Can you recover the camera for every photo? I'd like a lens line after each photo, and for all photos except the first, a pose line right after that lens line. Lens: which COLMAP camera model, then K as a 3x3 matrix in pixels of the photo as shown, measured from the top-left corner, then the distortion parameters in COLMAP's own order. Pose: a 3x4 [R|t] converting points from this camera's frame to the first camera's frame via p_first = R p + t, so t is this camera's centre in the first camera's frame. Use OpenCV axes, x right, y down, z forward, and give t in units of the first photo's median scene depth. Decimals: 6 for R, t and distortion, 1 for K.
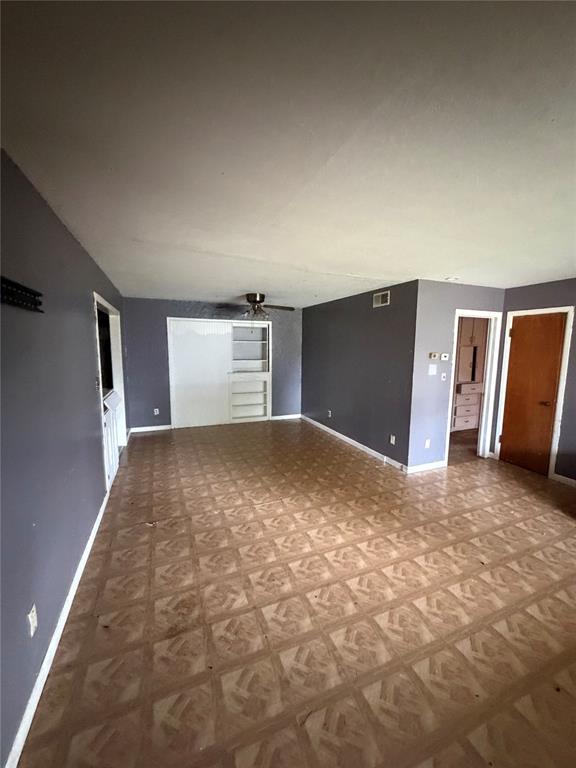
lens RADIAL K [[306.6, 0, 288.0], [0, 306.6, 383.0], [0, 0, 1]] dist [-0.005150, 0.000820]
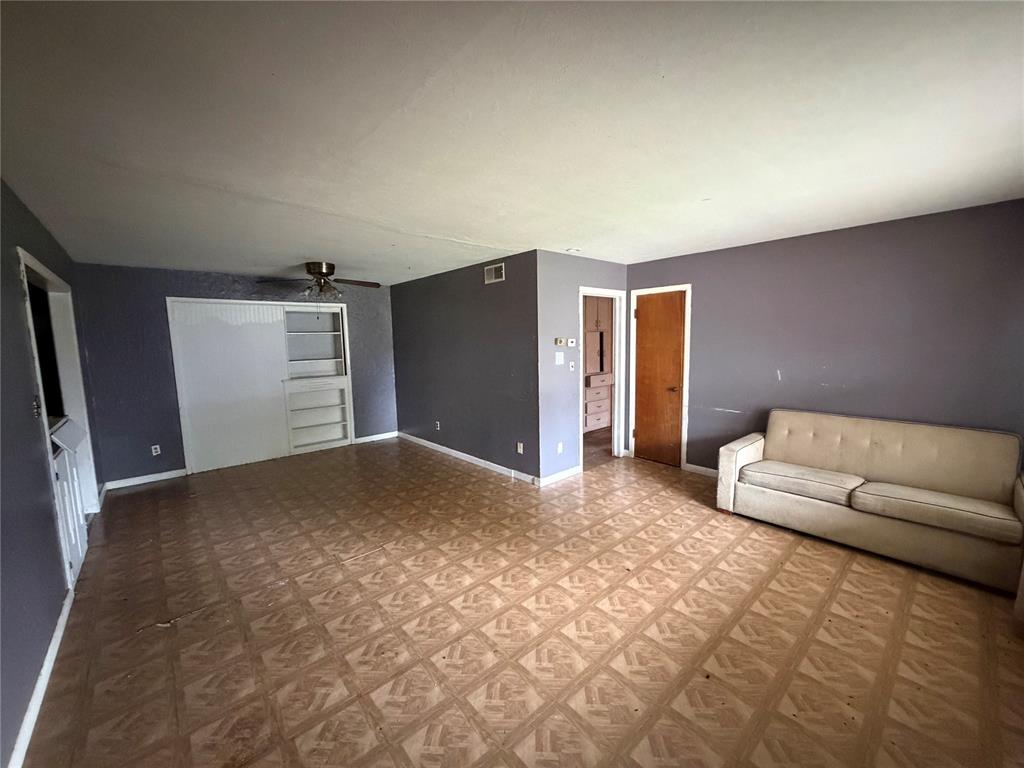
lens RADIAL K [[408.8, 0, 510.4], [0, 408.8, 384.3], [0, 0, 1]] dist [-0.005150, 0.000820]
pose [[0.944750, -0.065035, 0.321277, -0.020744], [0.069177, 0.997603, -0.001481, 0.023749], [-0.320410, 0.023624, 0.946984, -0.013487]]
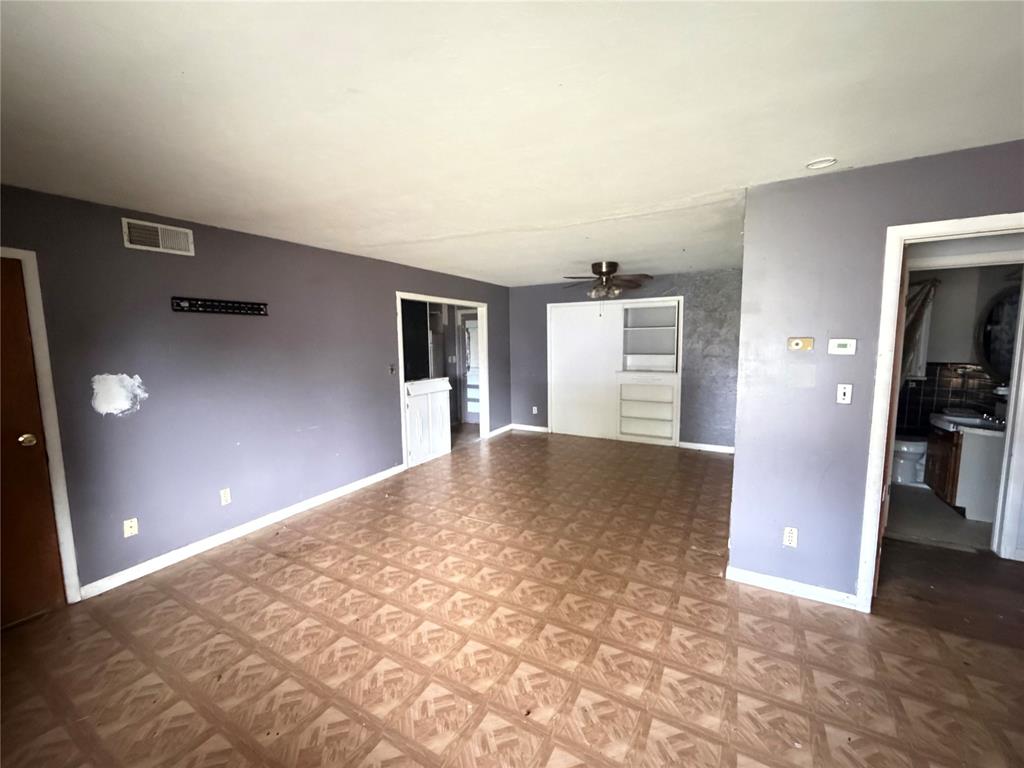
lens RADIAL K [[408.8, 0, 496.1], [0, 408.8, 365.8], [0, 0, 1]] dist [-0.005150, 0.000820]
pose [[0.610621, 0.037336, -0.791042, 0.819116], [-0.081047, 0.996589, -0.015524, -0.011929], [0.787765, 0.073591, 0.611564, 0.326579]]
